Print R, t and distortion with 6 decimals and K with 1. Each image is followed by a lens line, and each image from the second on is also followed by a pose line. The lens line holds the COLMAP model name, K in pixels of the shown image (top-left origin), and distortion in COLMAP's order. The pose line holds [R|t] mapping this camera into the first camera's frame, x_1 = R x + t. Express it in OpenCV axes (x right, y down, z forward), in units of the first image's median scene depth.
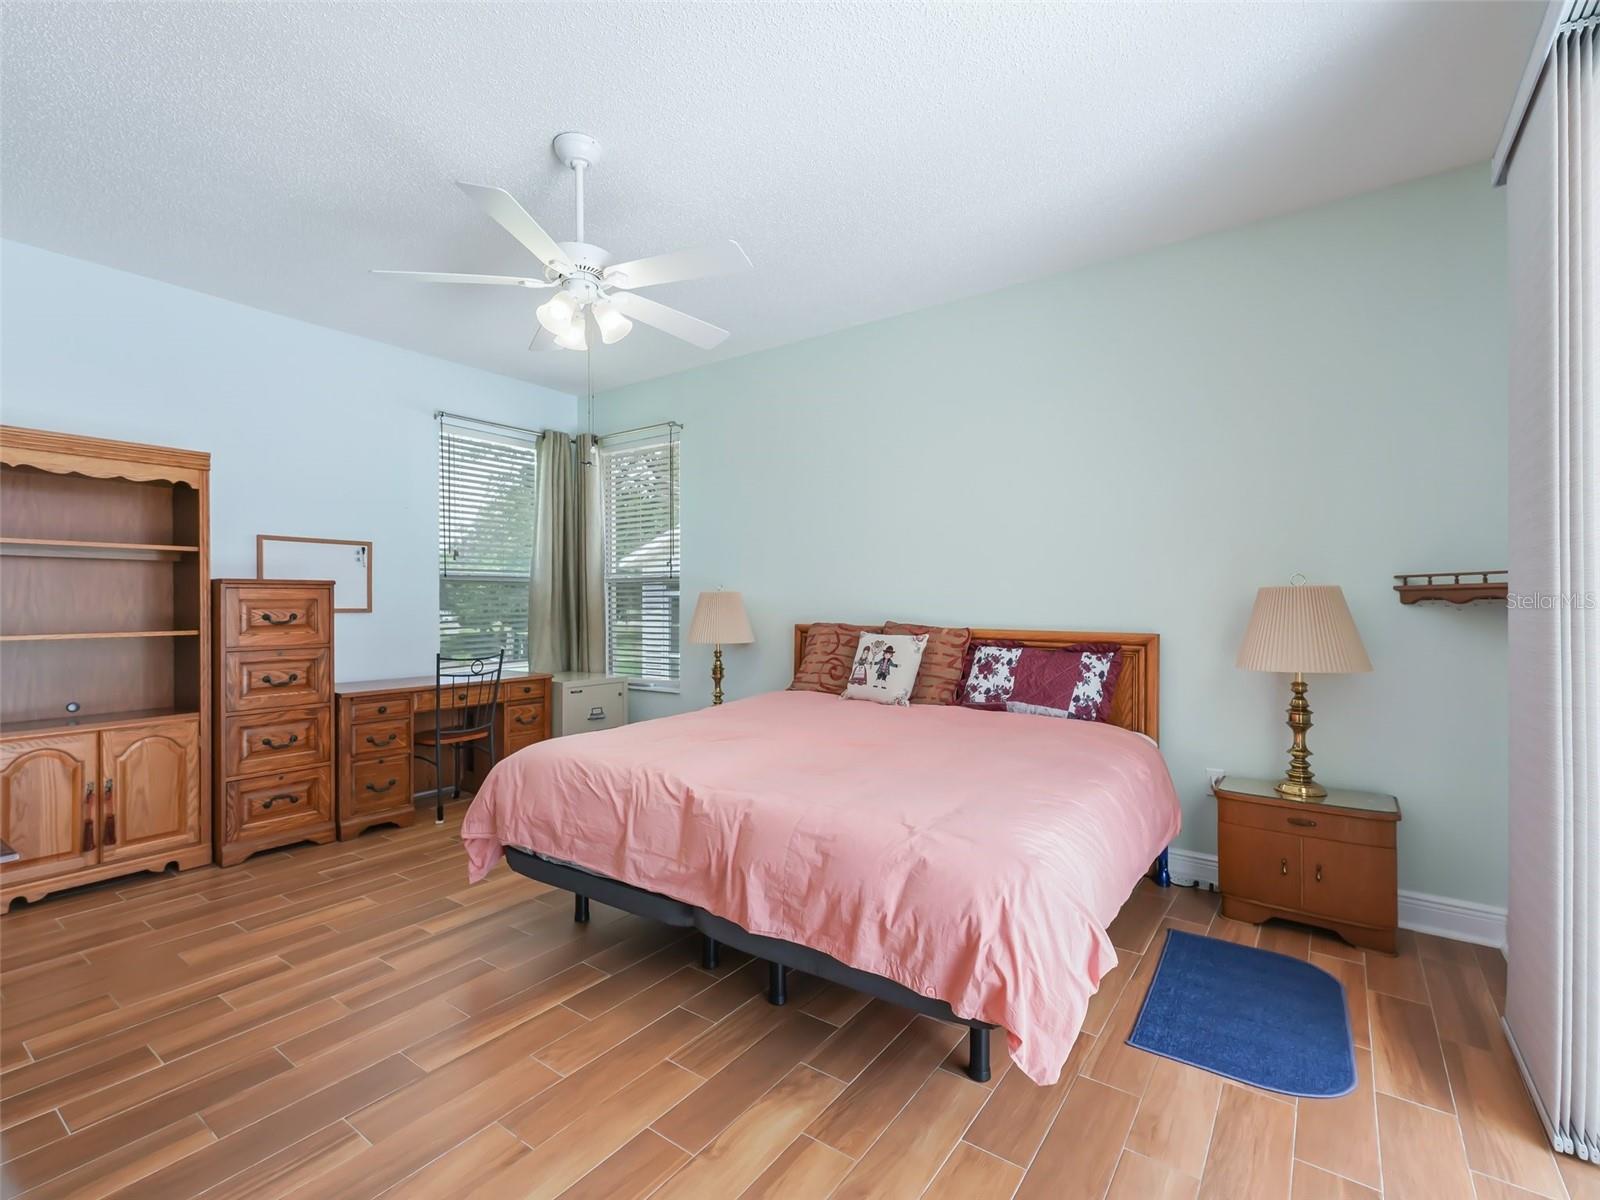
lens RADIAL K [[735.3, 0, 801.9], [0, 735.3, 603.2], [0, 0, 1]] dist [0.021112, 0.000665]
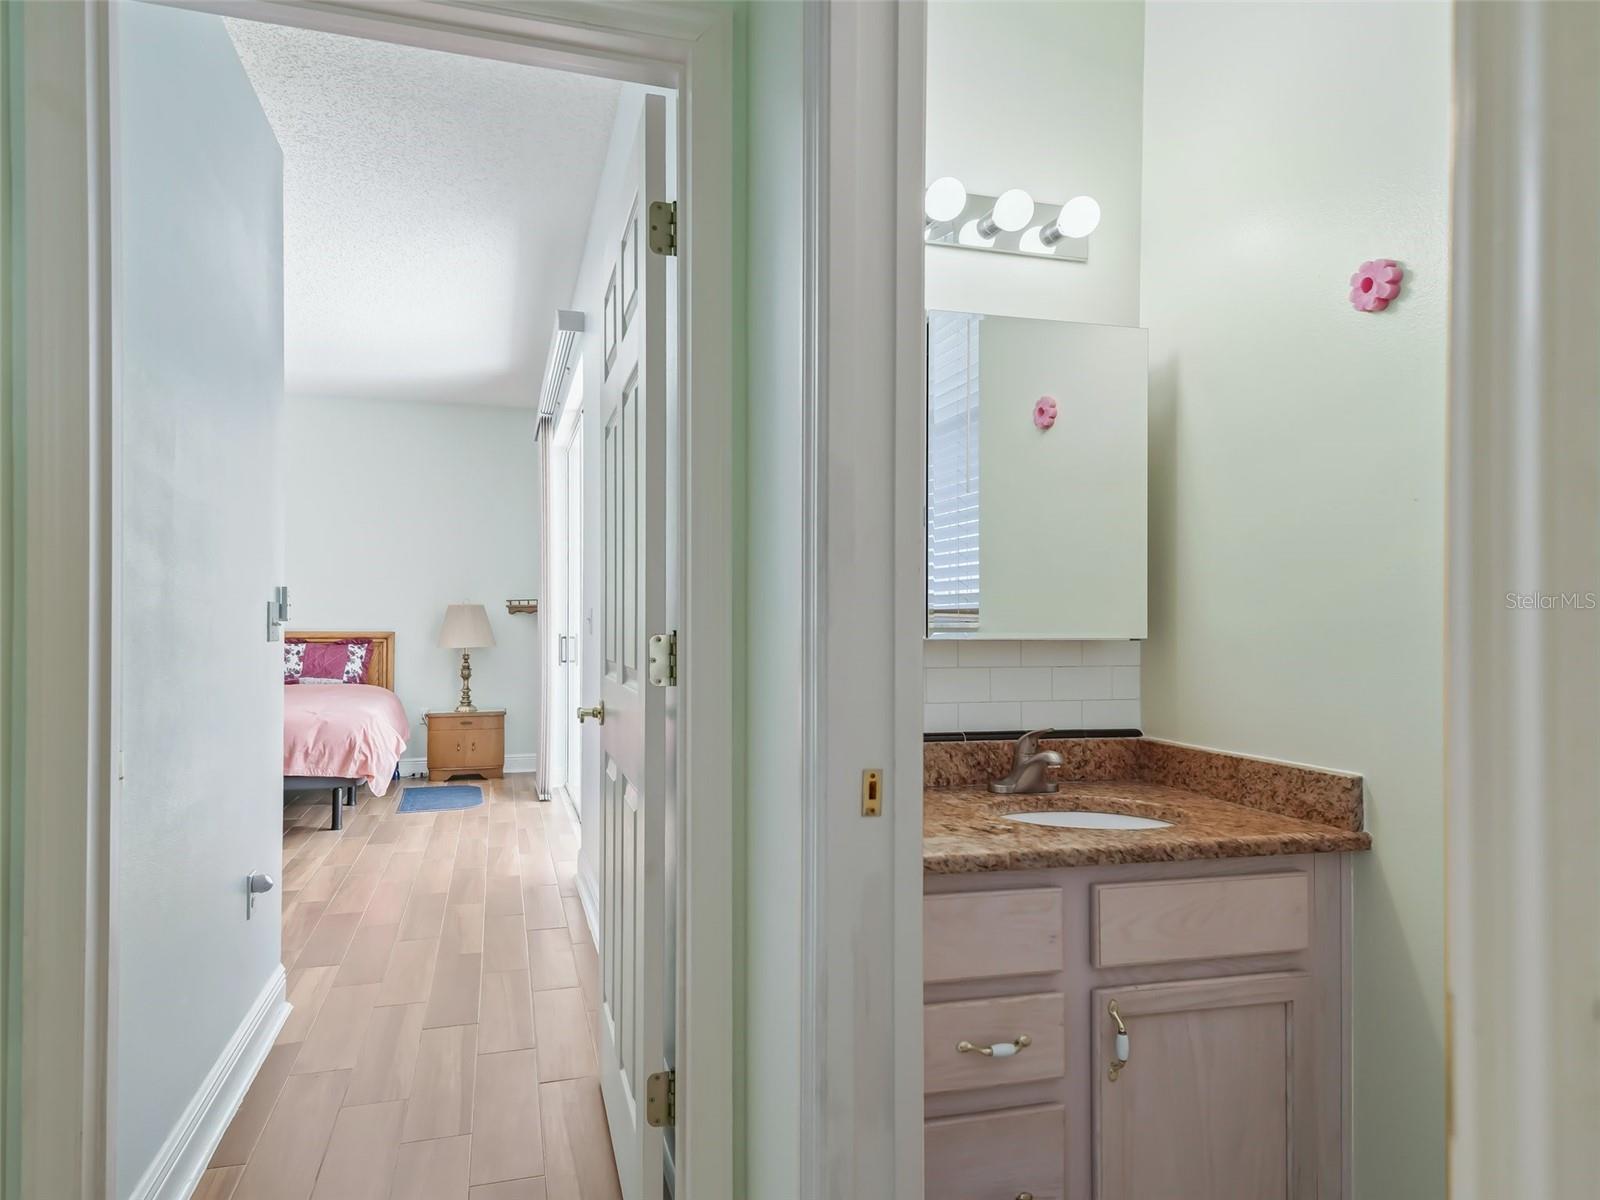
lens RADIAL K [[1025.7, 0, 799.7], [0, 1025.7, 610.6], [0, 0, 1]] dist [0.003881, 0.000480]
pose [[0.615396, 0.008727, 0.788170, -0.913379], [0.001991, 0.999918, -0.012625, 0.028578], [-0.788216, 0.009338, 0.615328, -1.346538]]
